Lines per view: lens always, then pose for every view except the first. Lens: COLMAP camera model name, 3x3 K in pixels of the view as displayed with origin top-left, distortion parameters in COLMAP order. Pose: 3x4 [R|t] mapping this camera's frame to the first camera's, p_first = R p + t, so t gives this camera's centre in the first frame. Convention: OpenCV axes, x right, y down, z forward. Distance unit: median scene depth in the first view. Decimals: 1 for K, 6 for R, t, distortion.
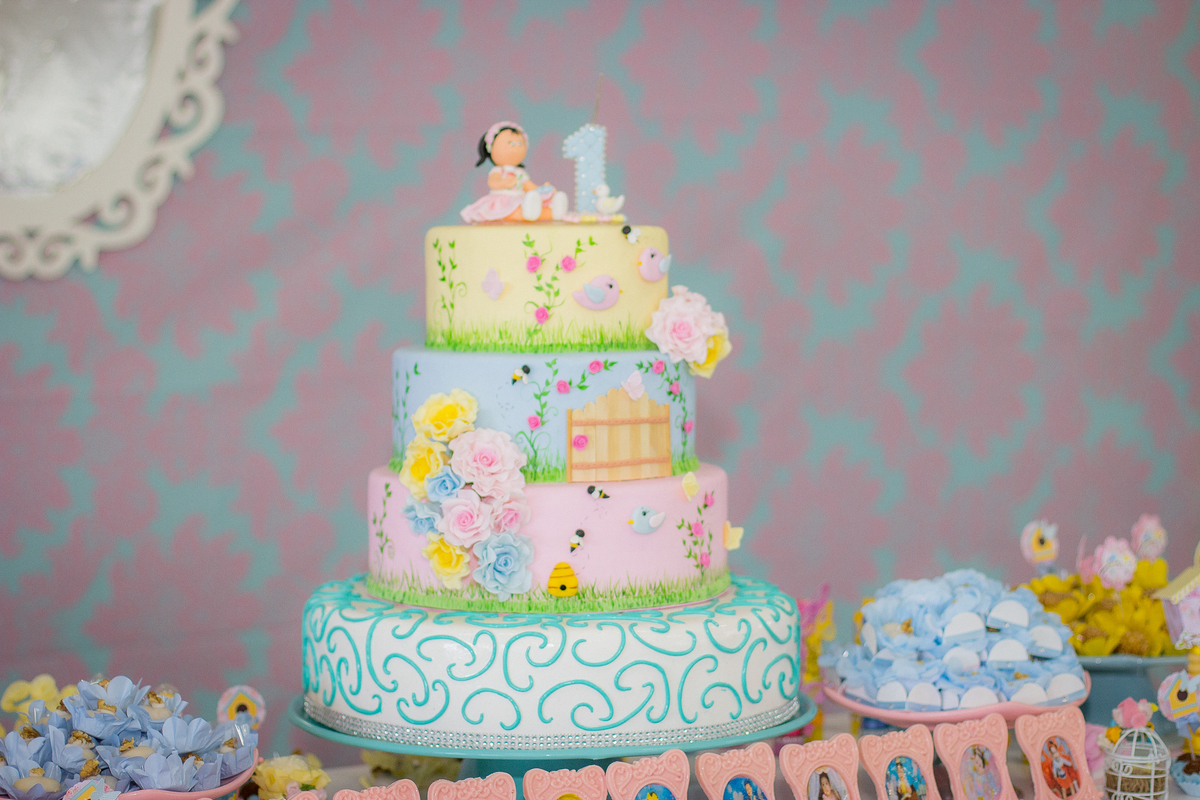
lens RADIAL K [[2890.7, 0, 599.8], [0, 2890.7, 399.1], [0, 0, 1]] dist [-0.194518, 0.000000]
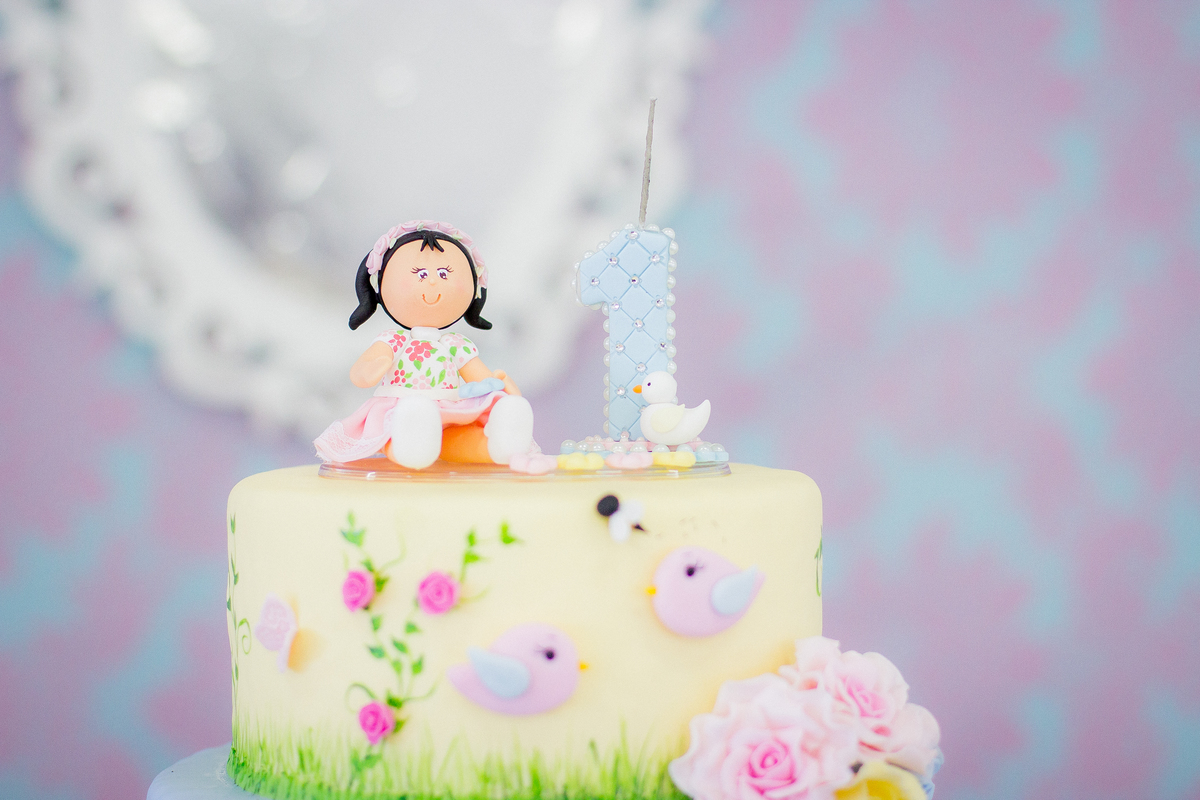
lens RADIAL K [[2890.7, 0, 600.4], [0, 2890.7, 400.2], [0, 0, 1]] dist [-0.194518, 0.000000]
pose [[0.915763, 0.016308, -0.401388, 0.162046], [-0.022913, 0.999669, -0.011660, -0.068303], [0.401066, 0.019875, 0.915834, 0.654284]]
